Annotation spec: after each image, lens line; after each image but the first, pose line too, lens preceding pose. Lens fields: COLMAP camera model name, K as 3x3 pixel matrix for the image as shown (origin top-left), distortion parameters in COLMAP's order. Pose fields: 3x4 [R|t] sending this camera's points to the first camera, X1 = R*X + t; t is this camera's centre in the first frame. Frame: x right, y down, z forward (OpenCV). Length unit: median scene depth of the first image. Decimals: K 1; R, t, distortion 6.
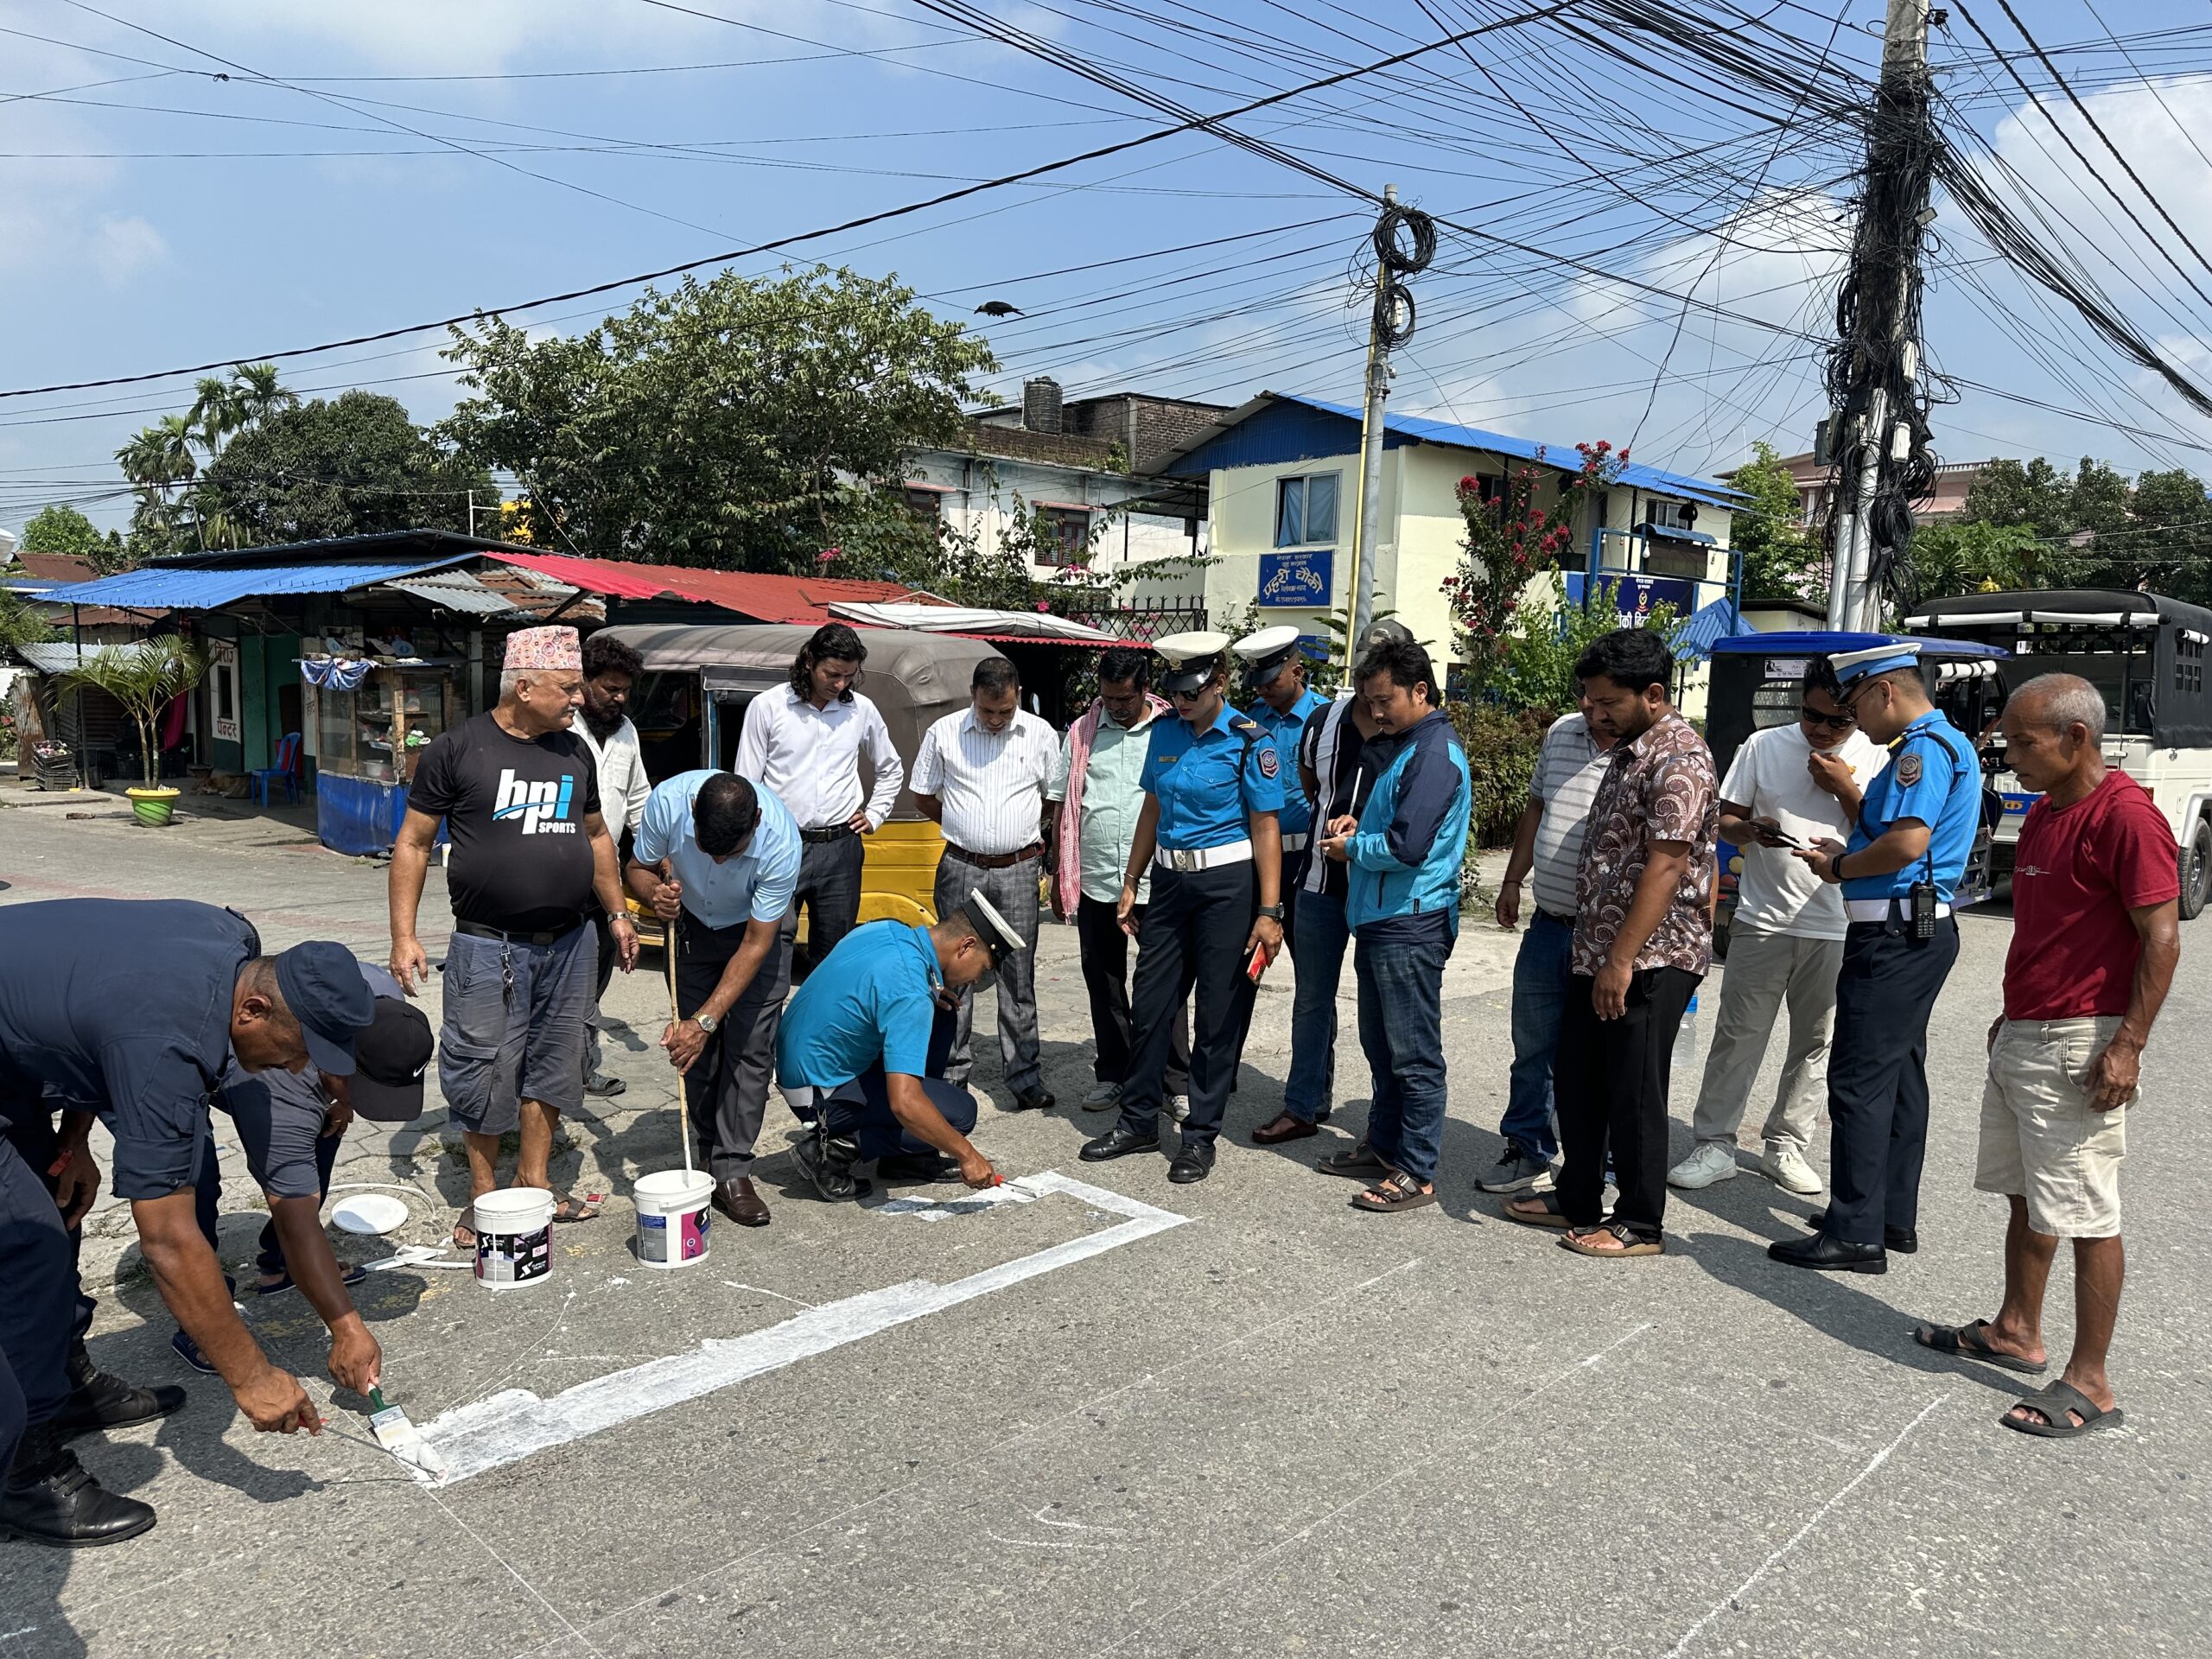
lens RADIAL K [[1552.6, 0, 1109.0], [0, 1552.6, 841.6], [0, 0, 1]] dist [0.044847, -0.070156]
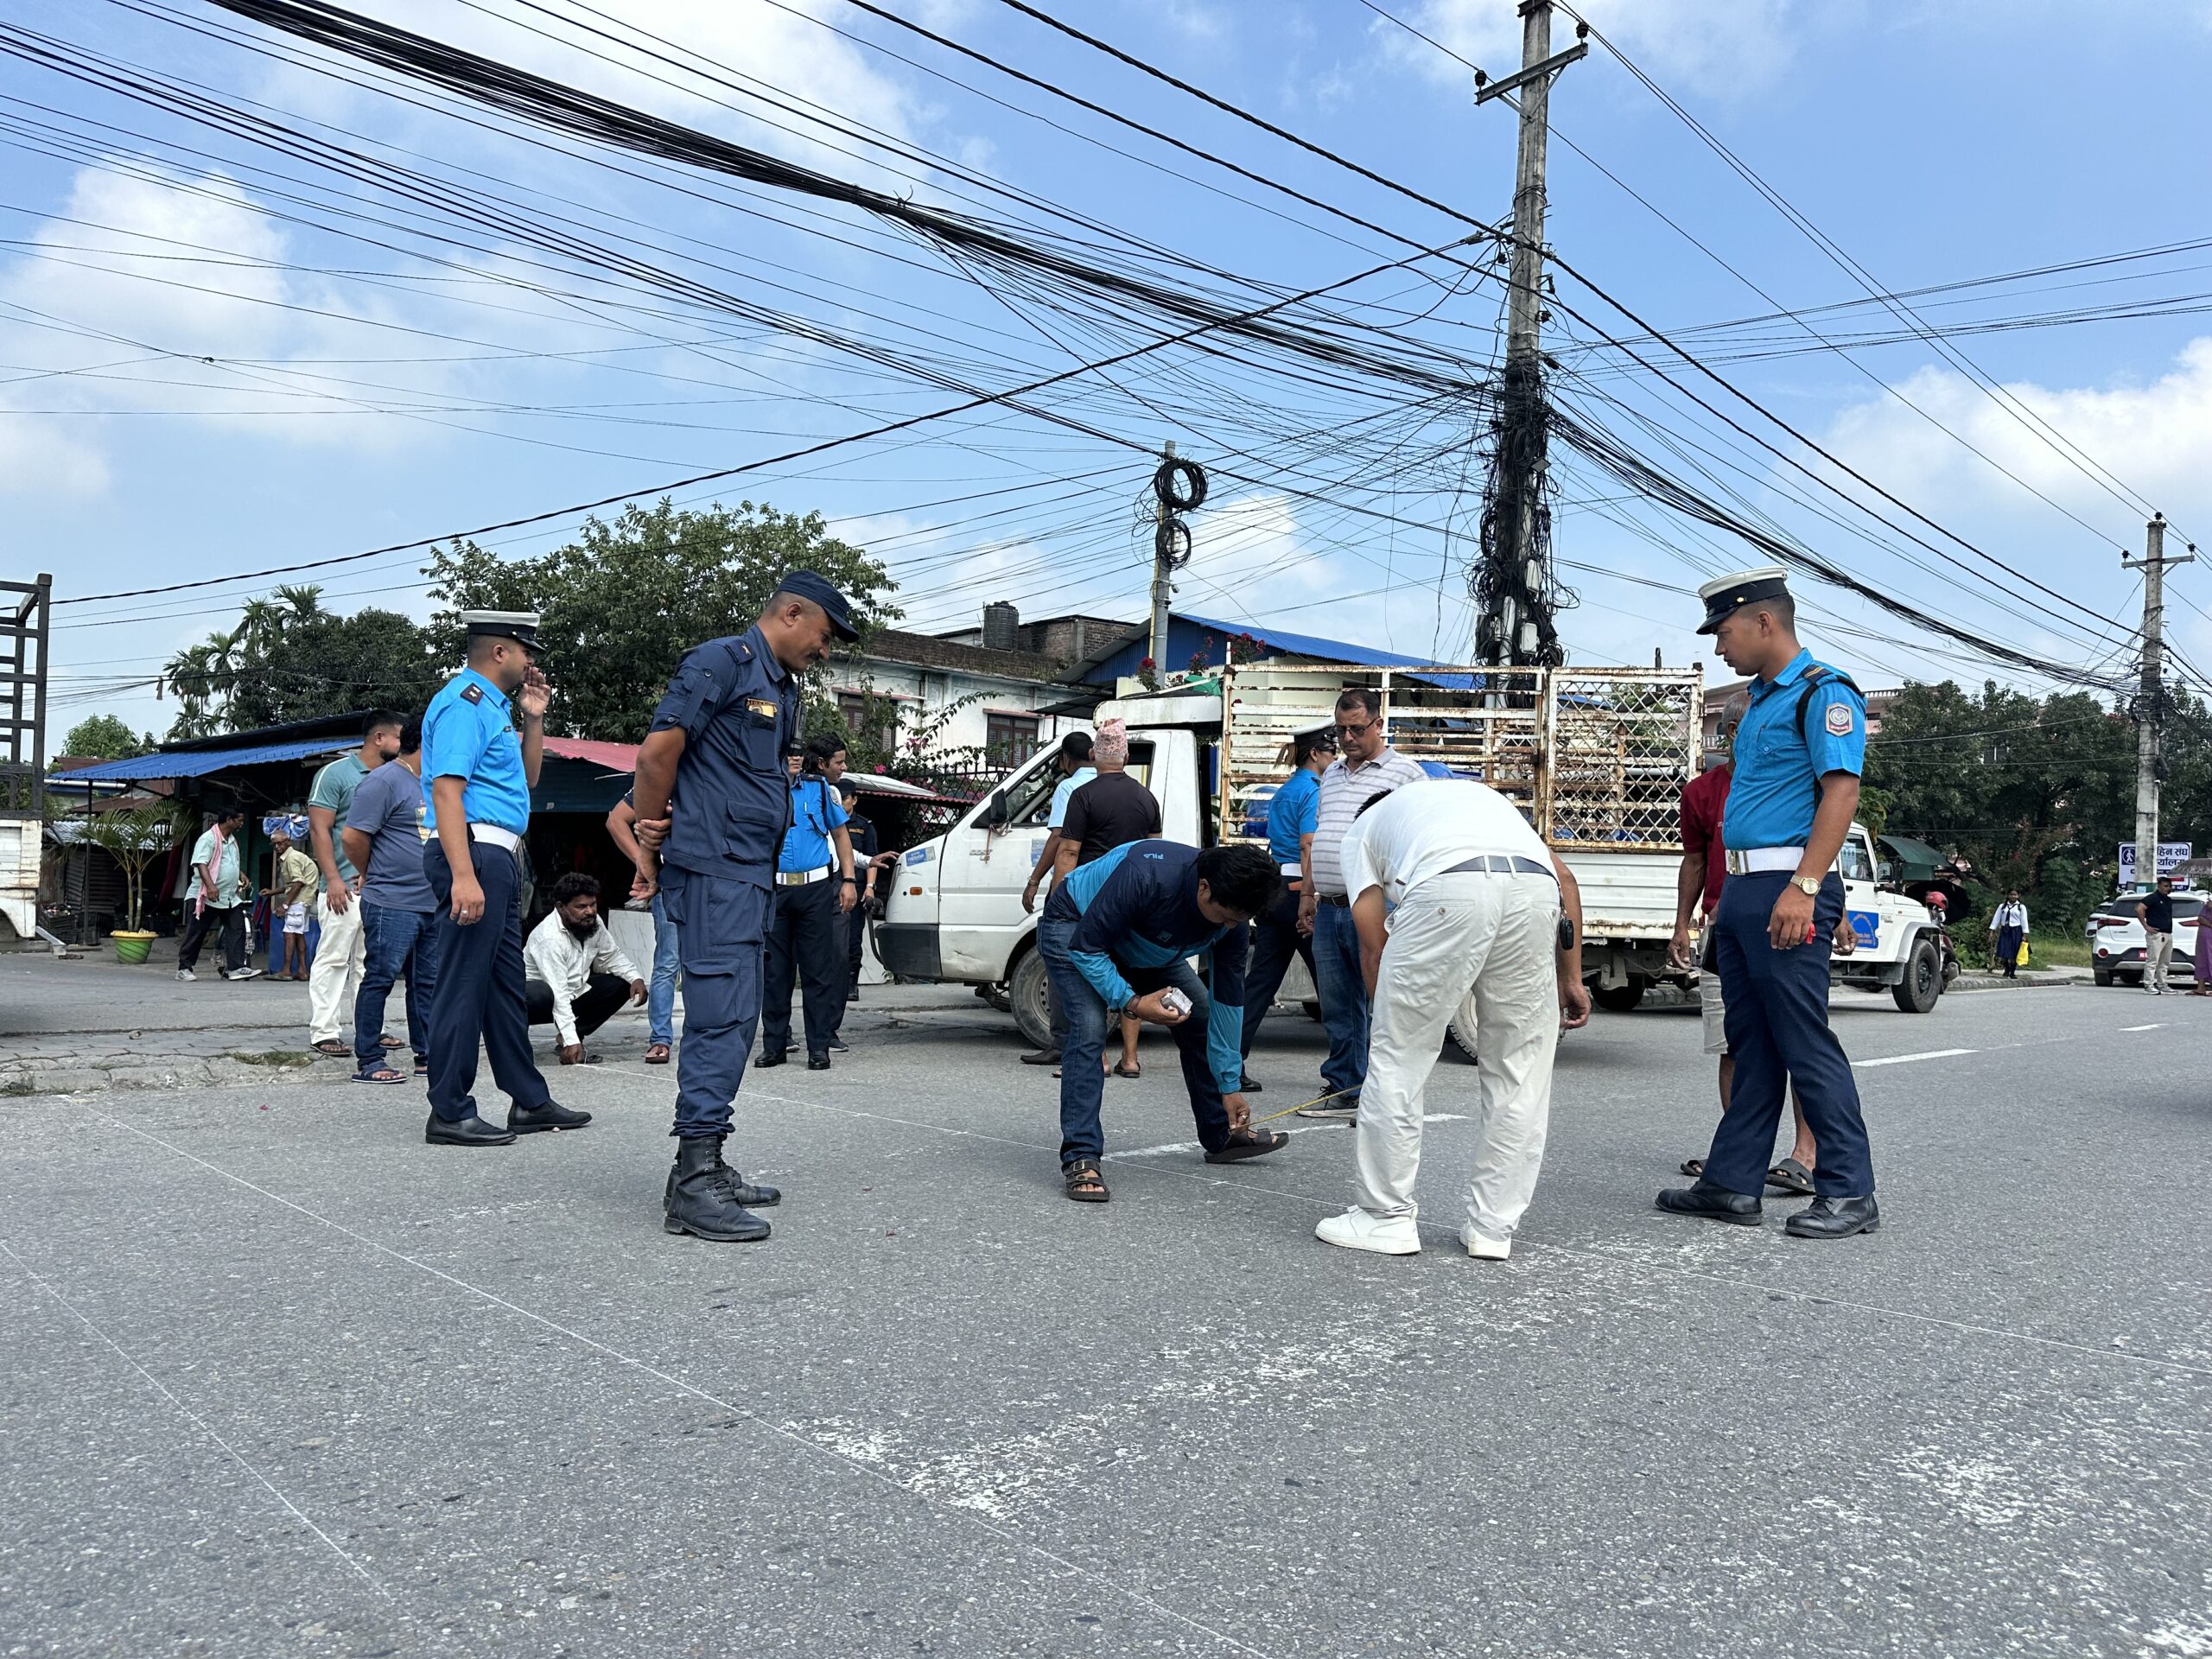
lens RADIAL K [[1578.8, 0, 1133.5], [0, 1578.8, 807.7], [0, 0, 1]] dist [0.055732, -0.063979]
pose [[0.999900, 0.006804, -0.012407, 0.126280], [-0.008762, 0.986203, -0.165311, 0.057236], [0.011112, 0.165403, 0.986163, -0.147517]]
